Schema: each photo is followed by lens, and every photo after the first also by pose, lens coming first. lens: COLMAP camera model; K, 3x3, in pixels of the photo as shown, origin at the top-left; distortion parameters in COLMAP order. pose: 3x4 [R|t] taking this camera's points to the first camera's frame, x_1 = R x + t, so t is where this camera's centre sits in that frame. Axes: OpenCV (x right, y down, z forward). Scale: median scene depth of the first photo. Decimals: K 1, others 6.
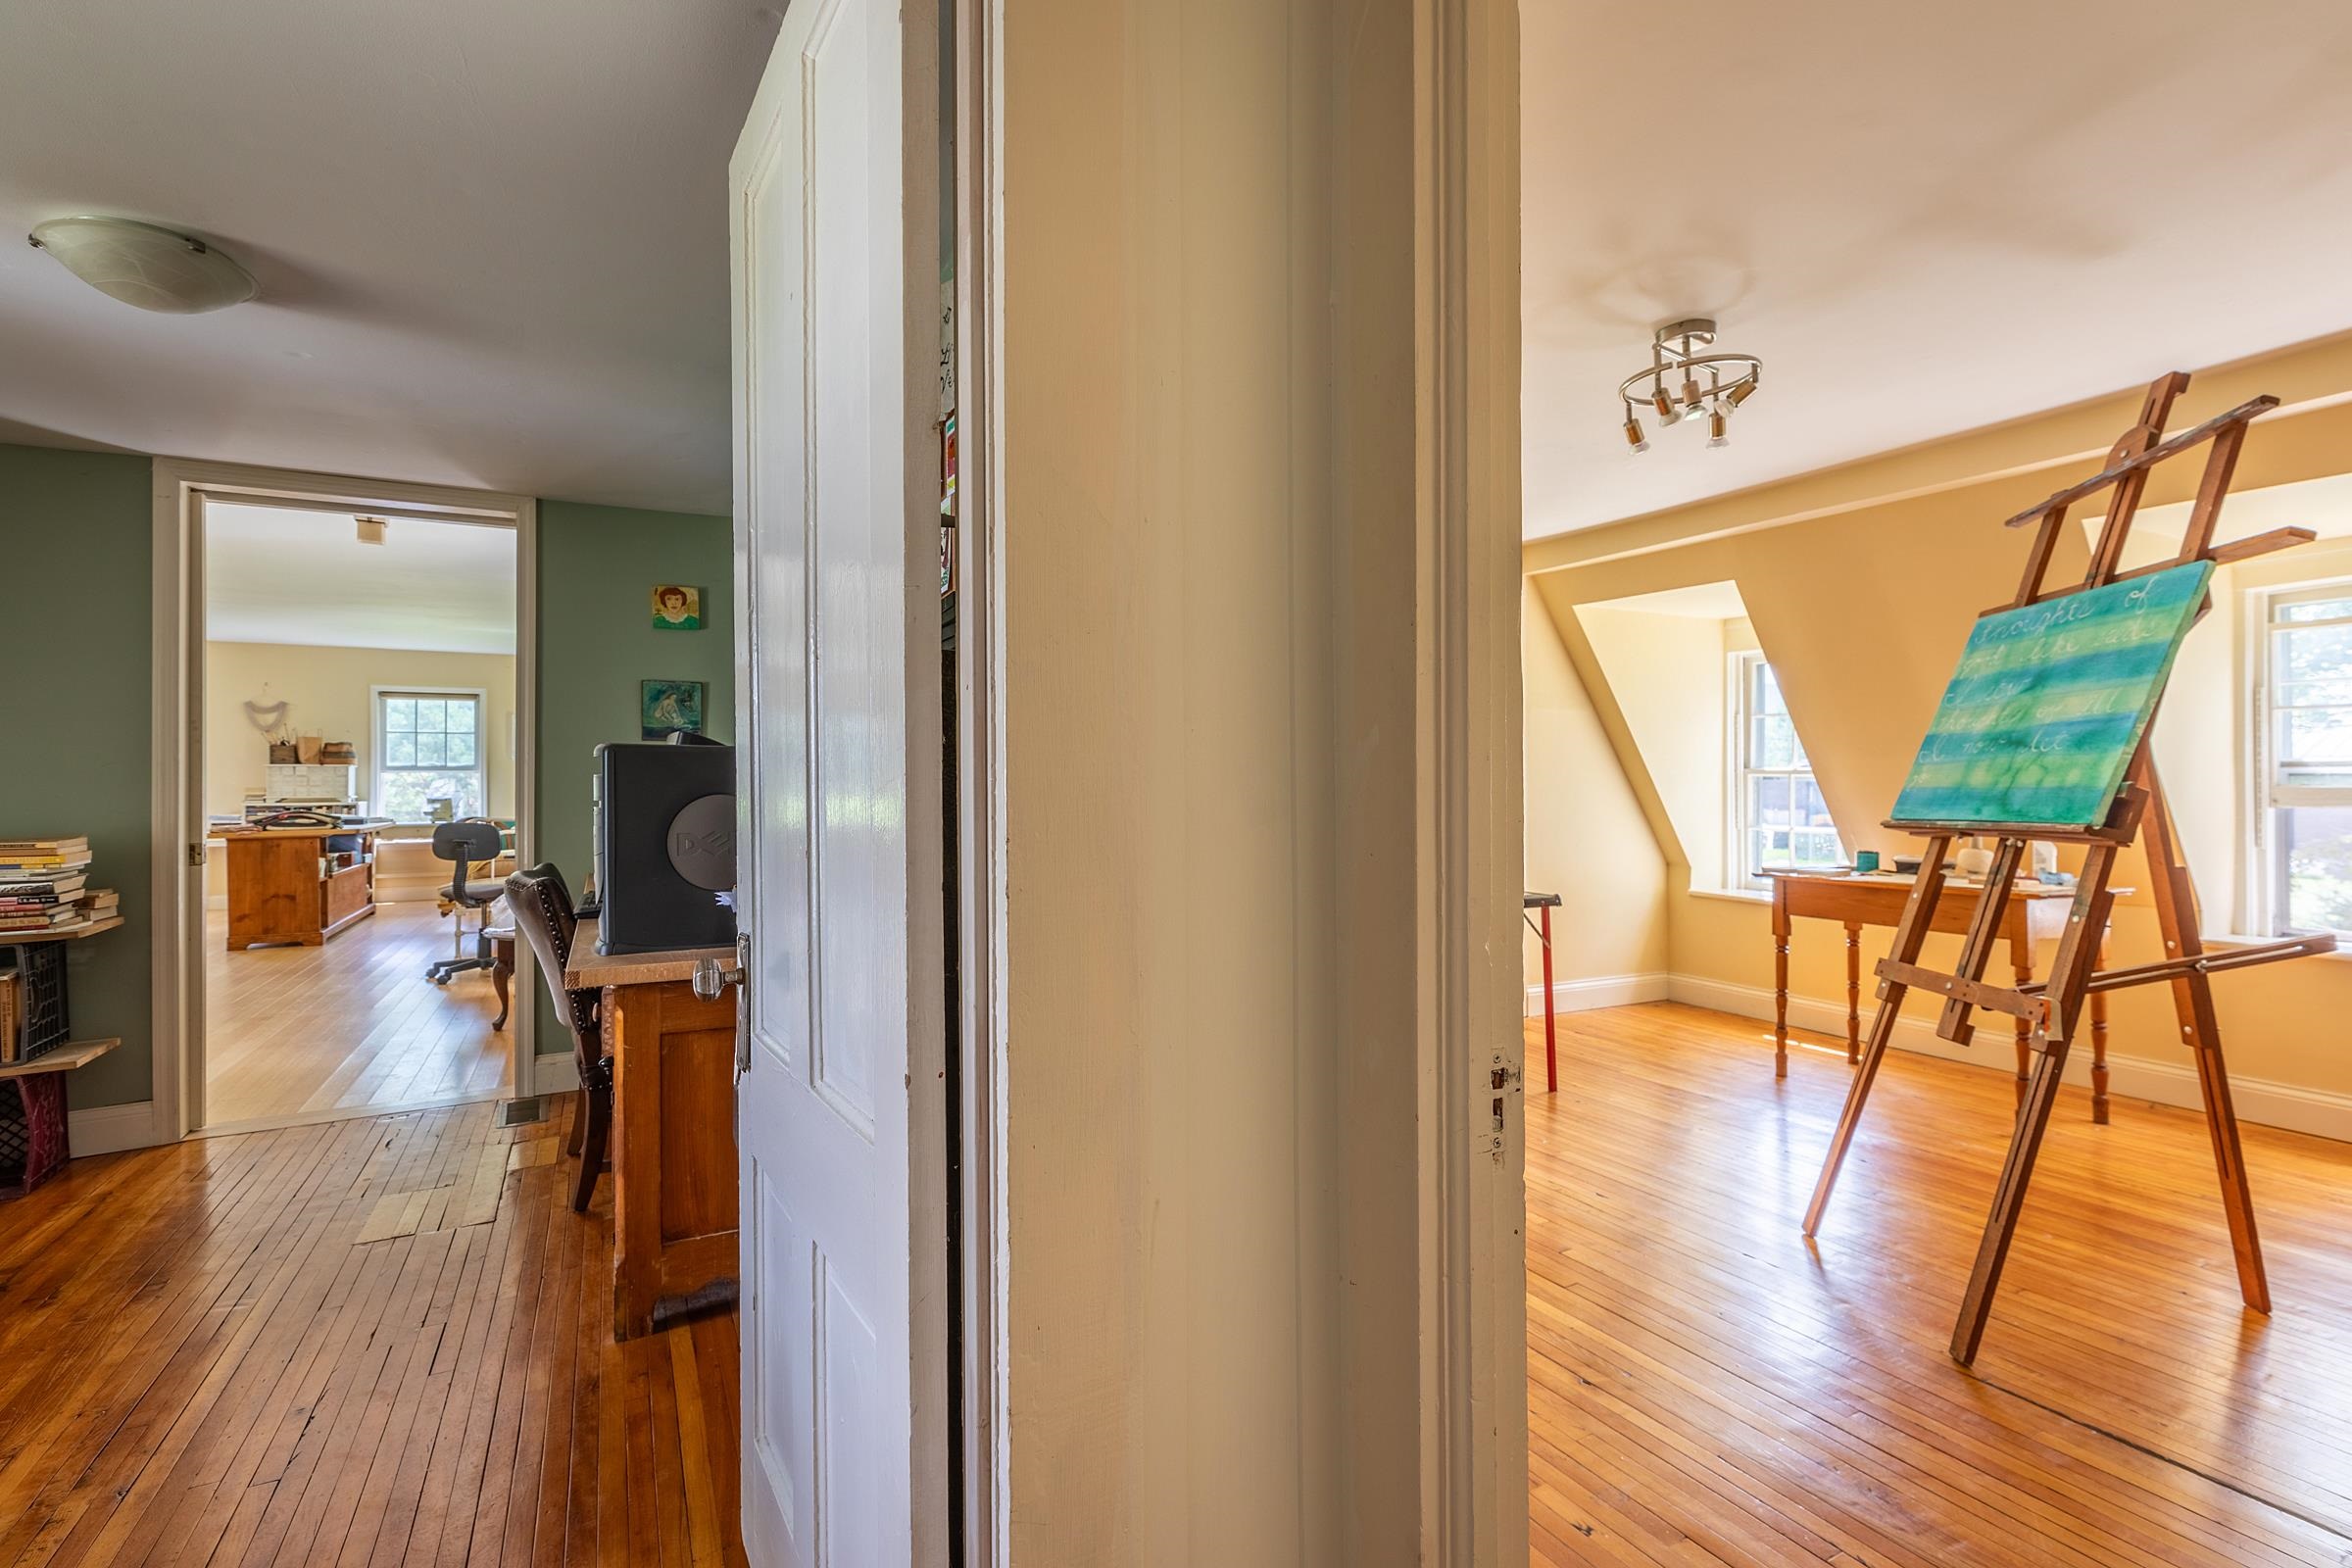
lens RADIAL K [[1090.4, 0, 1179.1], [0, 1090.4, 775.0], [0, 0, 1]] dist [0.007675, 0.000917]
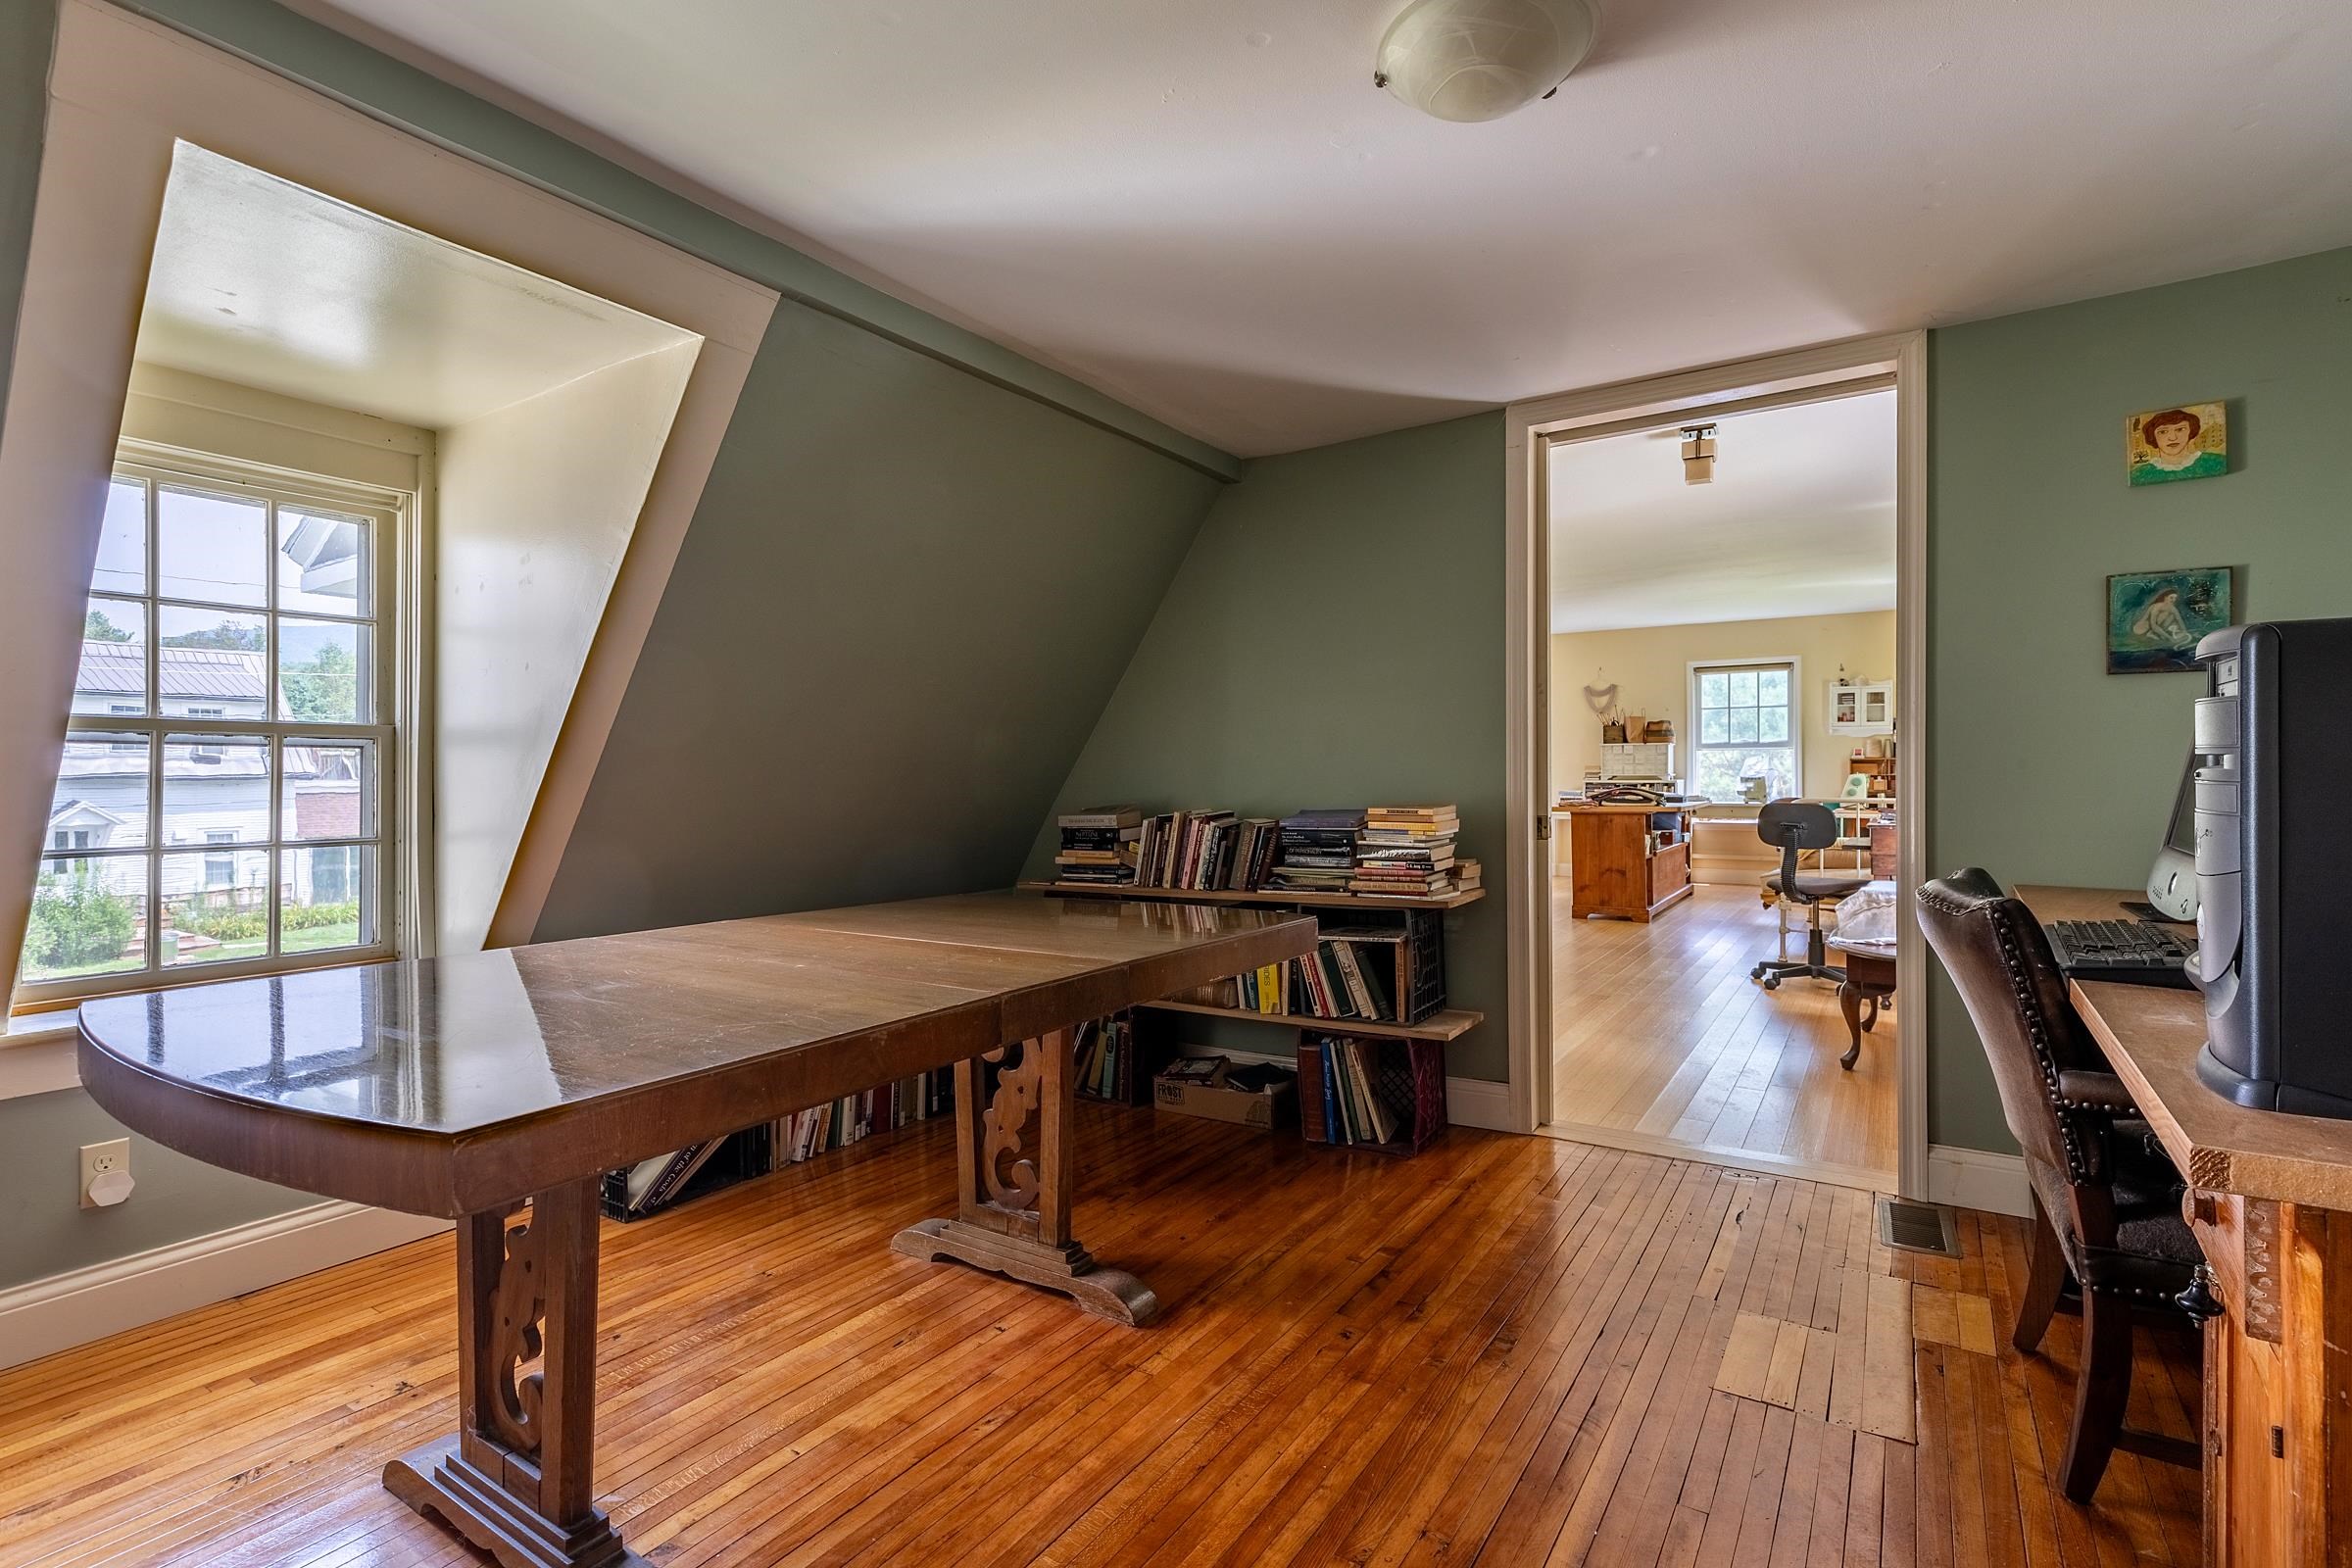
lens RADIAL K [[1090.4, 0, 1179.1], [0, 1090.4, 775.0], [0, 0, 1]] dist [0.007675, 0.000917]
pose [[0.487603, 0.004018, -0.873056, -0.218173], [0.008270, 0.999923, 0.009221, 0.015206], [0.873026, -0.011716, 0.487533, 0.256714]]
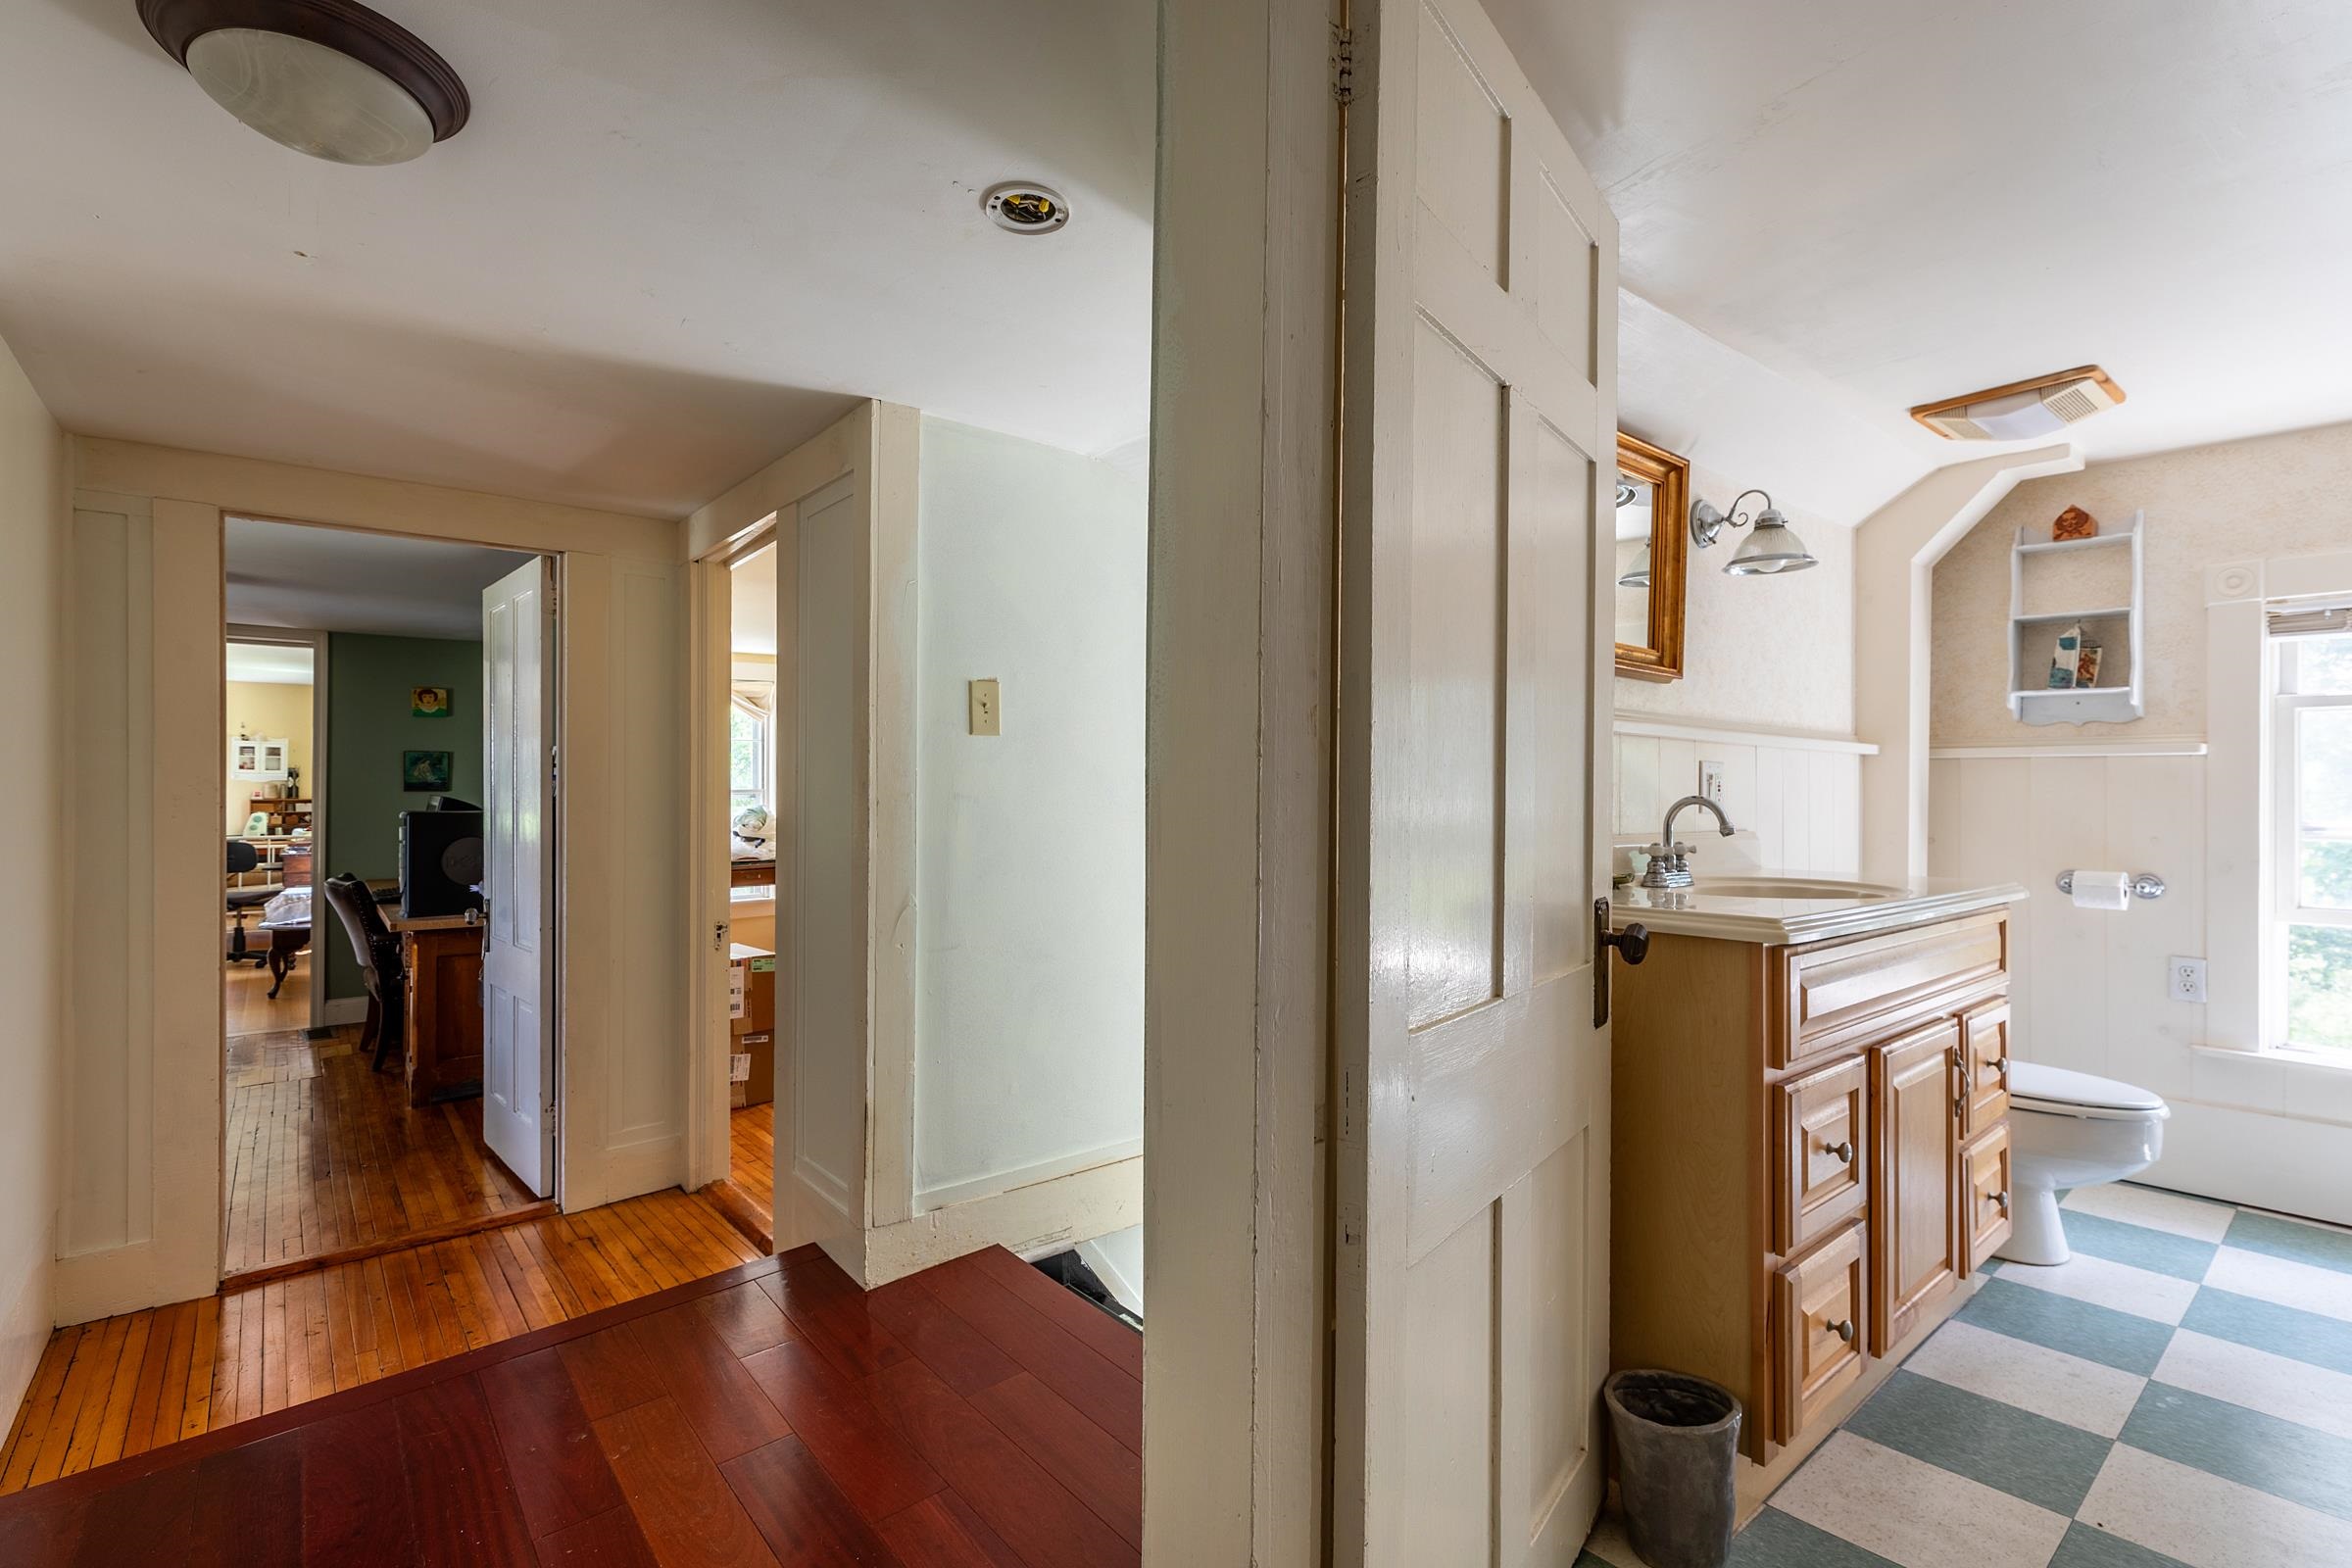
lens RADIAL K [[1263.2, 0, 1319.3], [0, 1263.2, 777.2], [0, 0, 1]] dist [0.002503, 0.000584]
pose [[0.976490, 0.009956, 0.215332, 0.379024], [-0.011301, 0.999924, 0.005017, -0.077496], [-0.215265, -0.007332, 0.976528, -1.013456]]
